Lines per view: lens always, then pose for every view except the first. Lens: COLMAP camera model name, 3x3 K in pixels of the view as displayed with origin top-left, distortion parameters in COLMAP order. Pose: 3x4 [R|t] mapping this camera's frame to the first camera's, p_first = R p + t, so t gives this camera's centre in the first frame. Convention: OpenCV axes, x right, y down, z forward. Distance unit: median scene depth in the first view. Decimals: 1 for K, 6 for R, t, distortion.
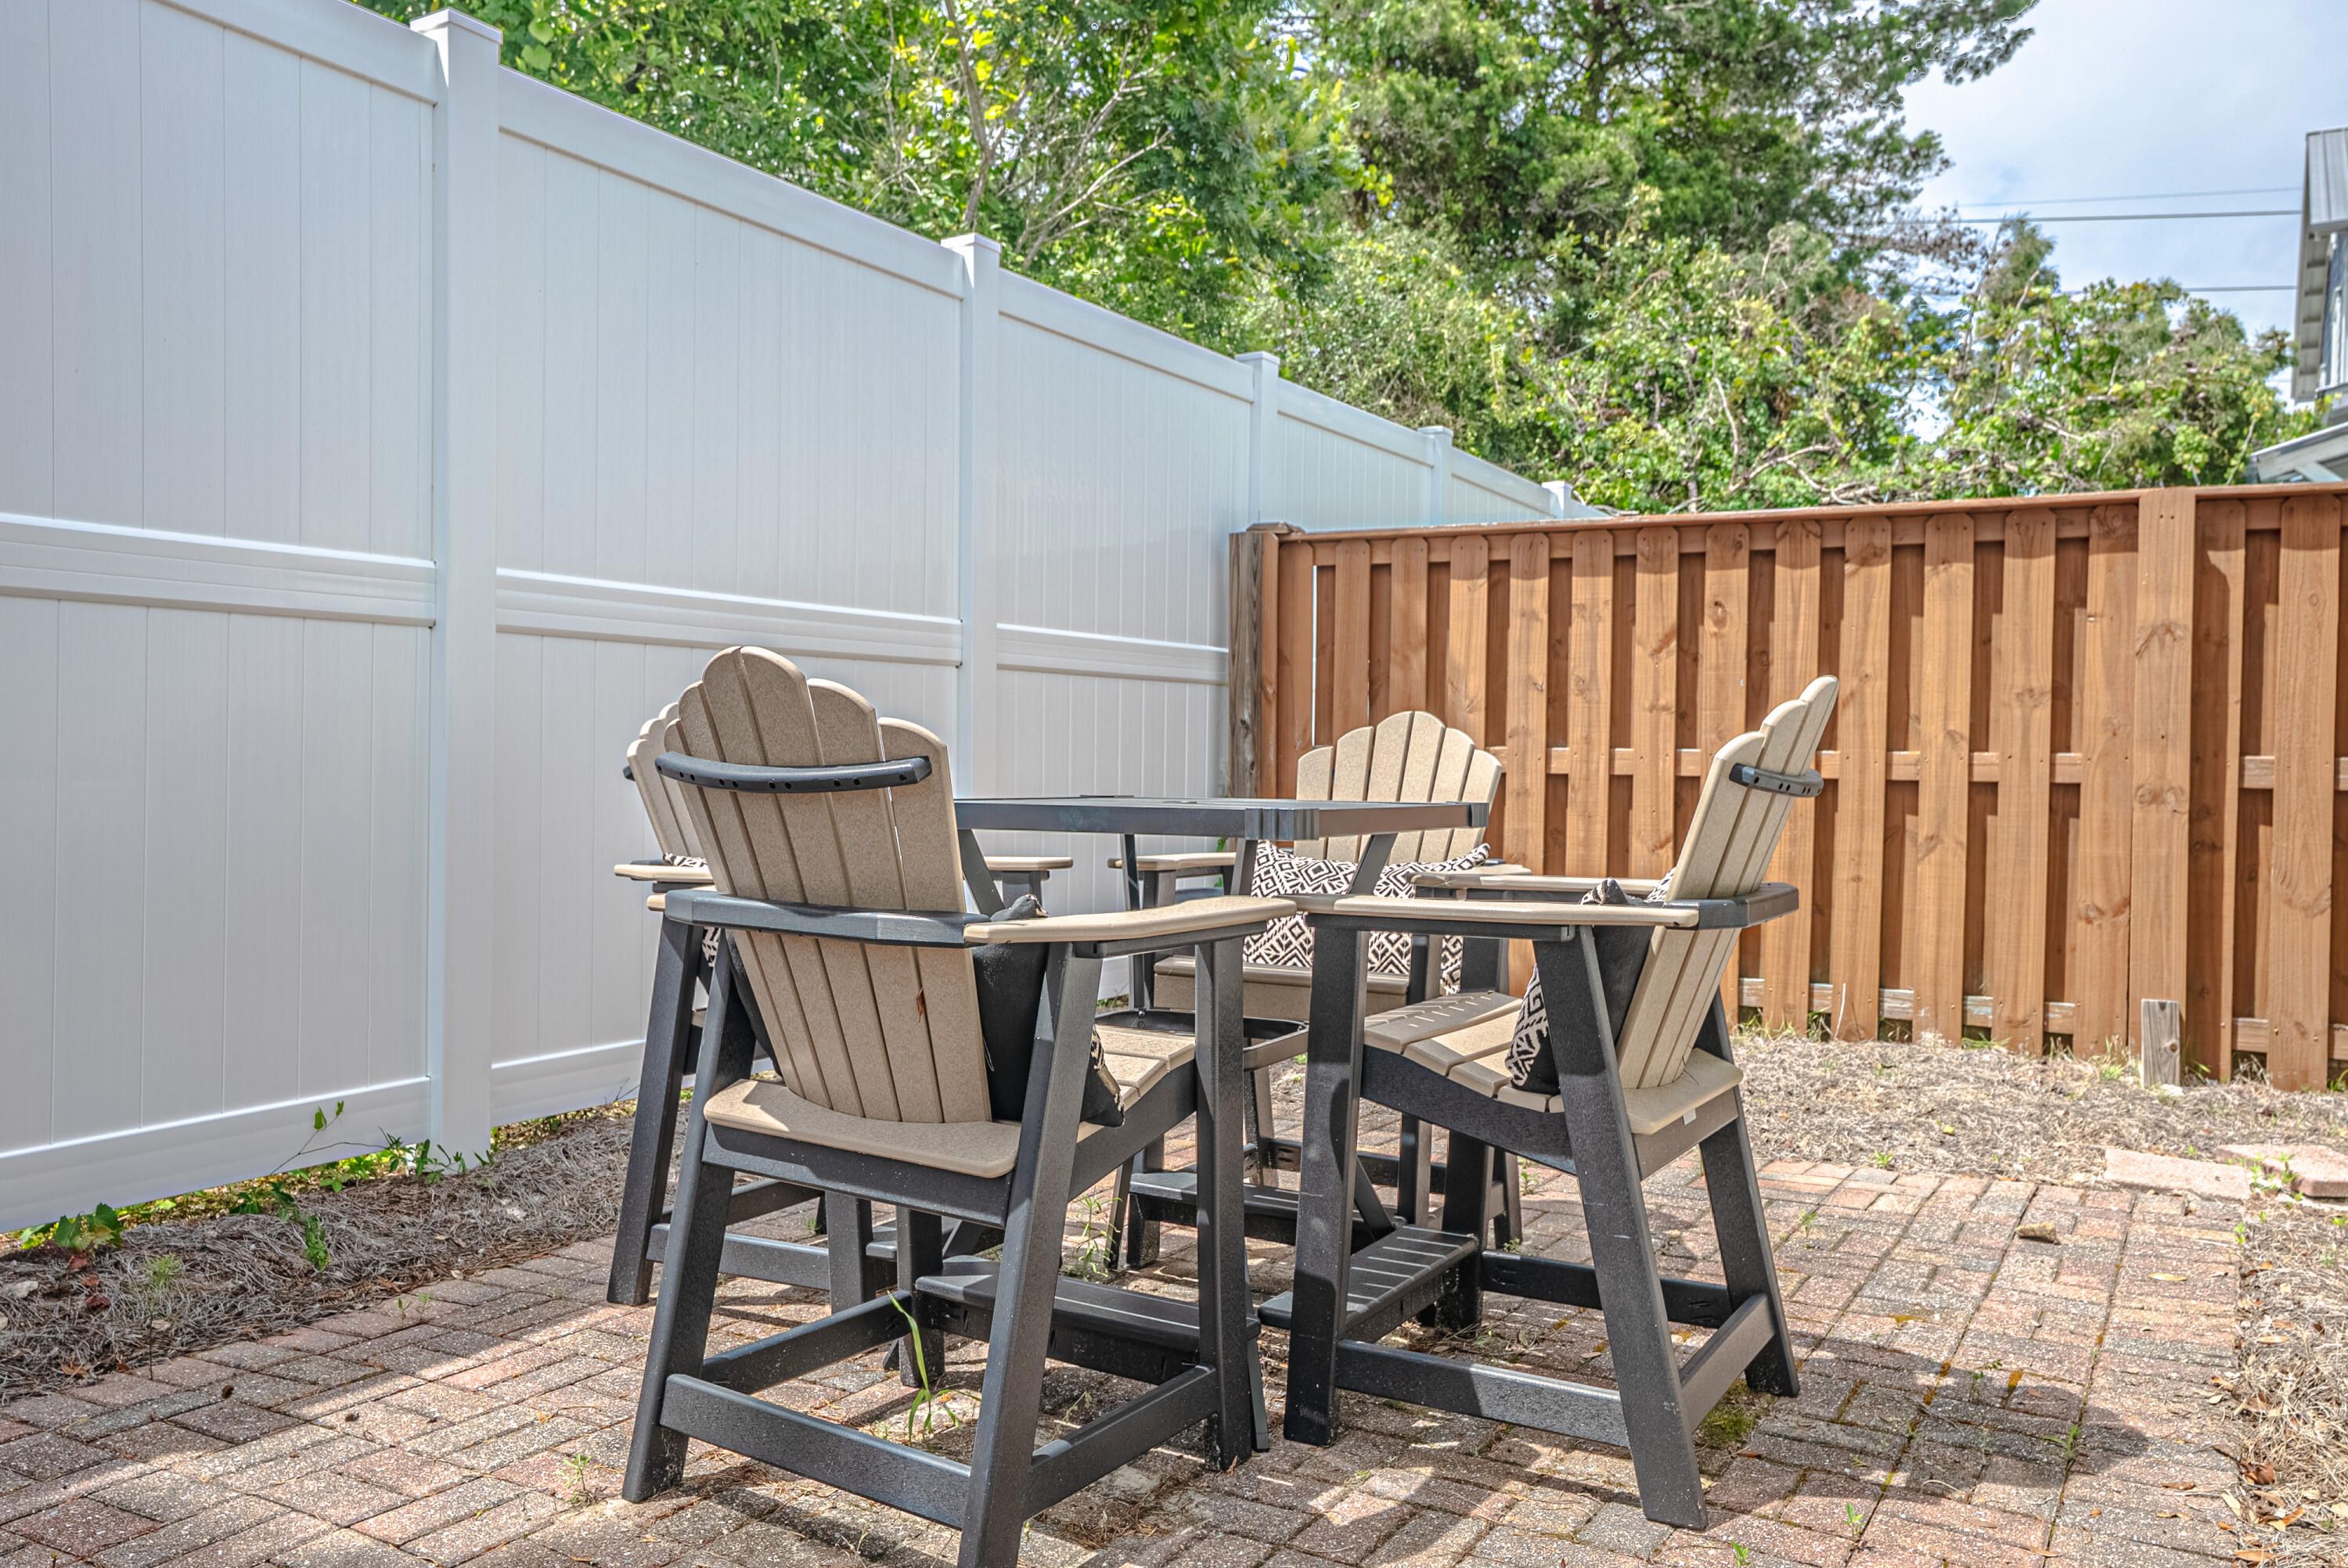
lens RADIAL K [[1744.9, 0, 1222.0], [0, 1744.9, 782.9], [0, 0, 1]] dist [0.038078, 0.002675]
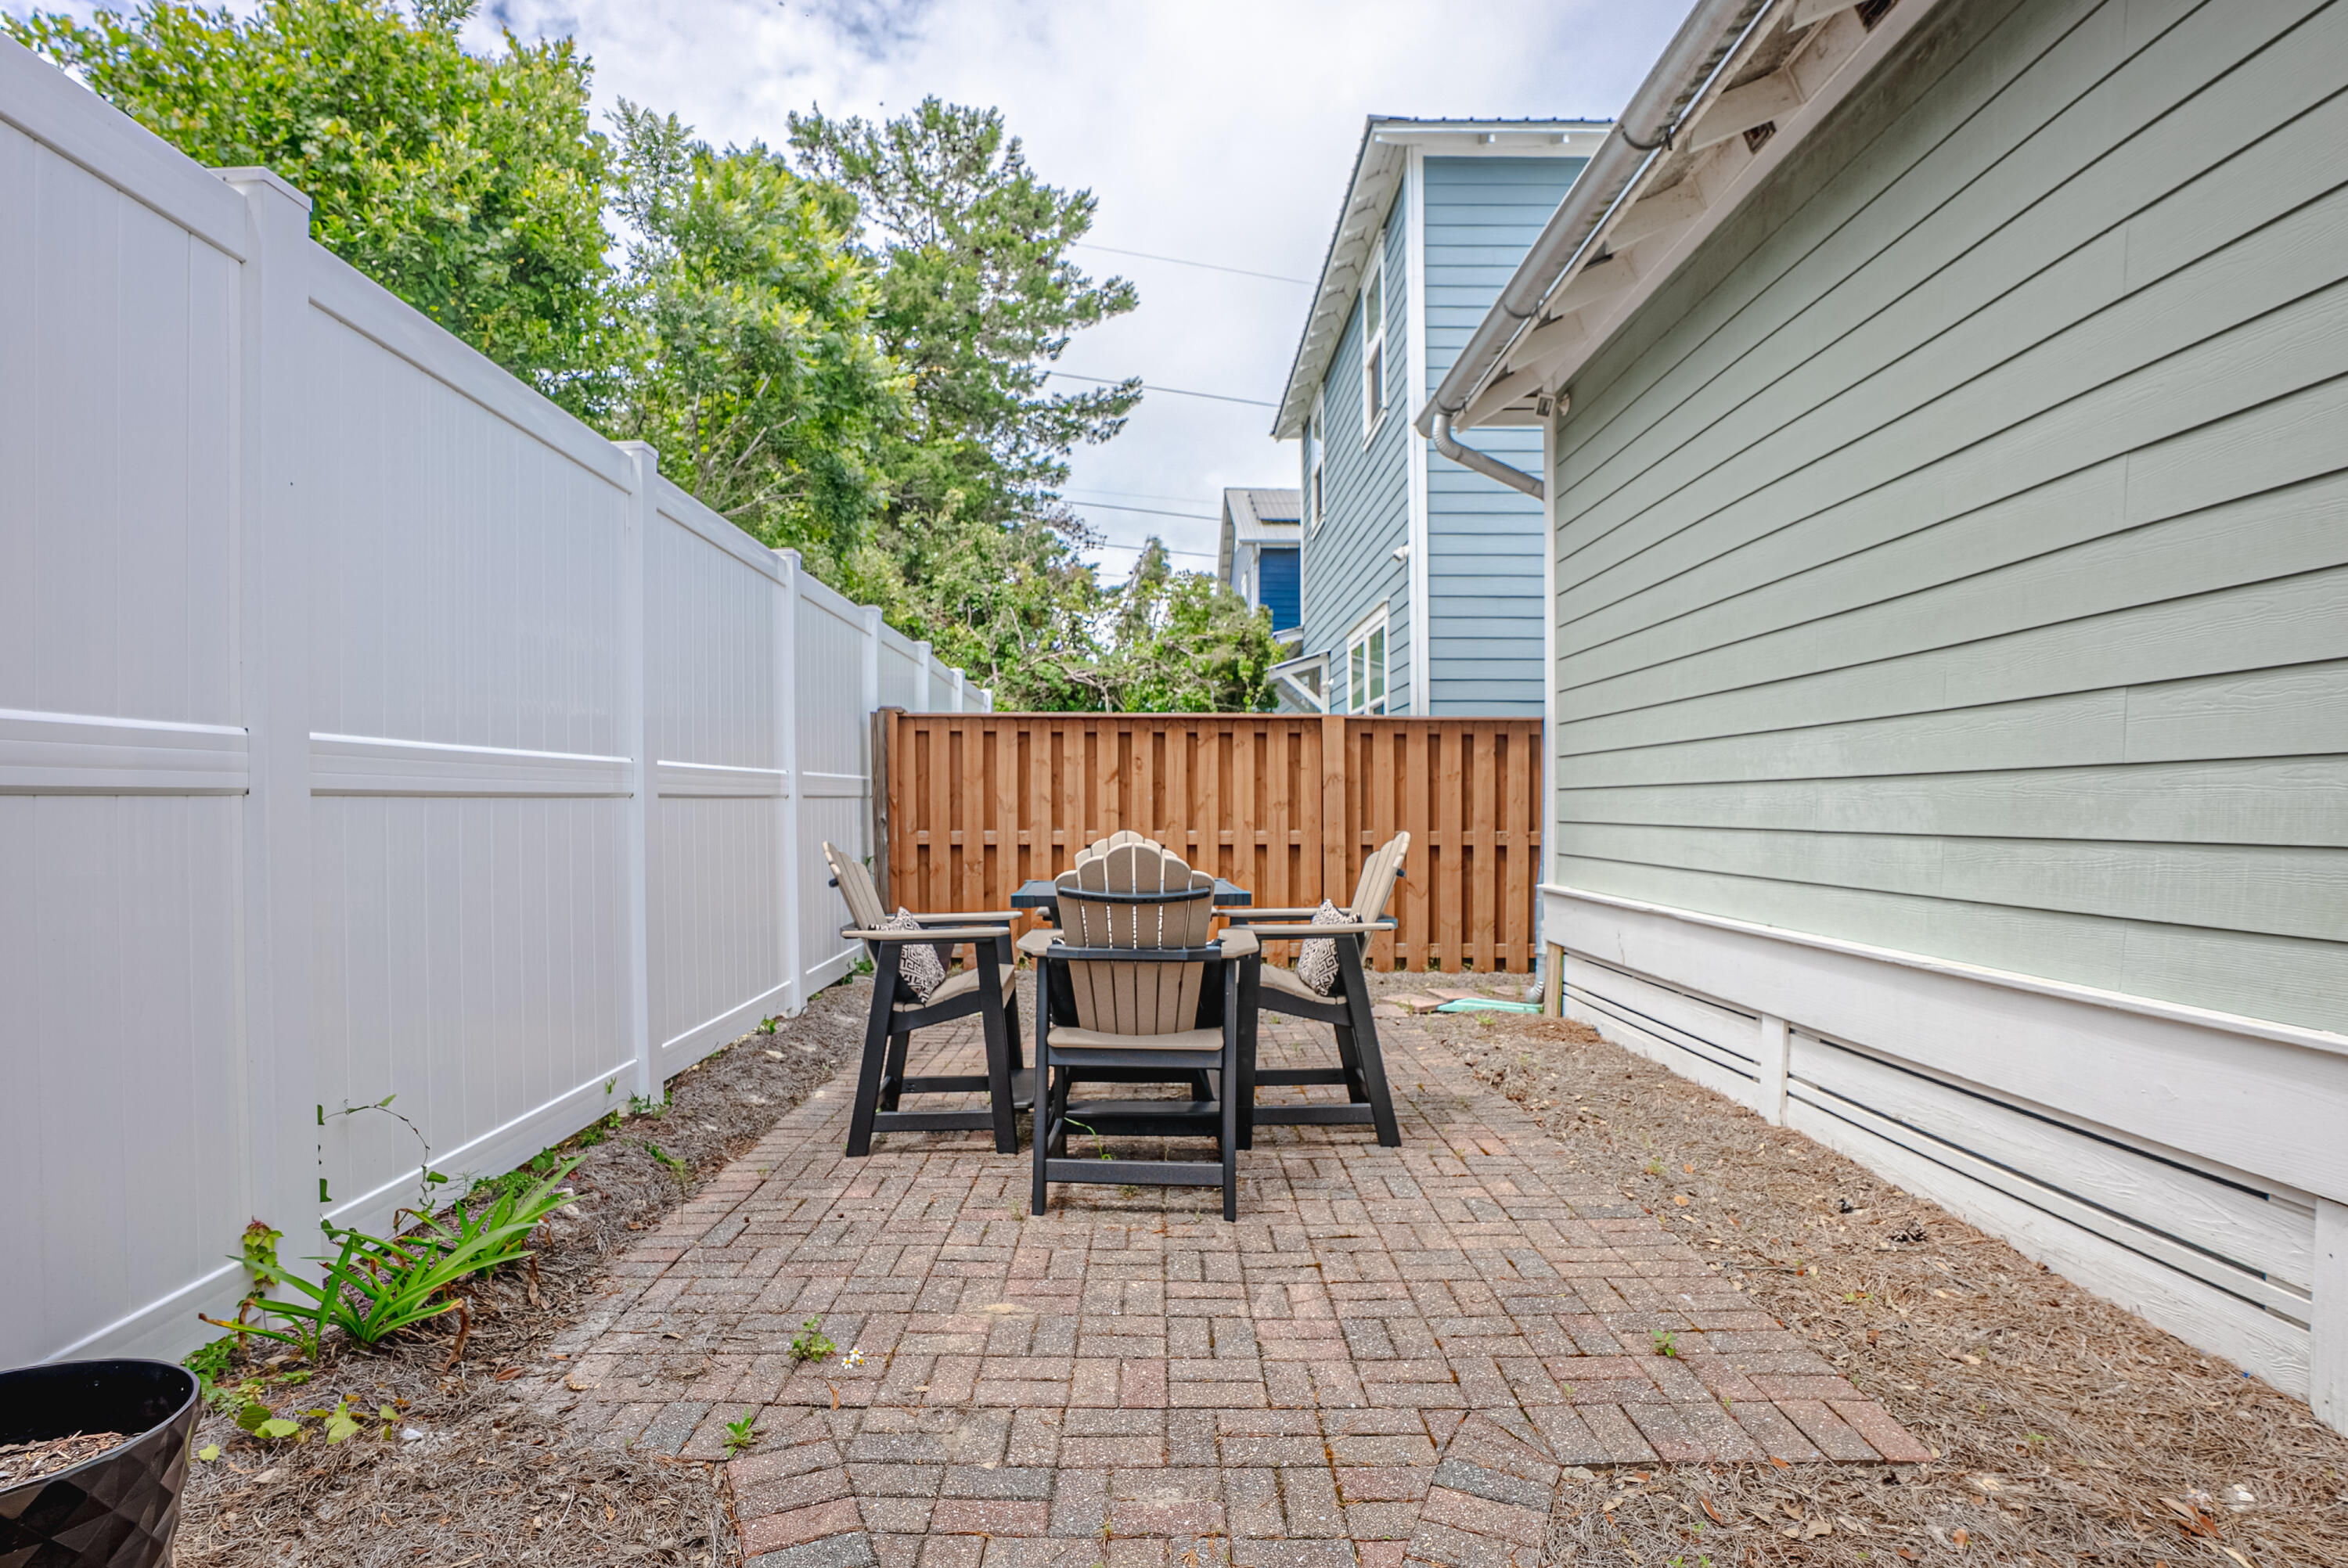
lens RADIAL K [[1114.1, 0, 1127.1], [0, 1114.1, 864.8], [0, 0, 1]] dist [0.002435, -0.000026]
pose [[0.873390, -0.043142, 0.485107, -0.321054], [0.022584, 0.998585, 0.048147, -0.038063], [-0.486497, -0.031095, 0.873129, -0.104809]]
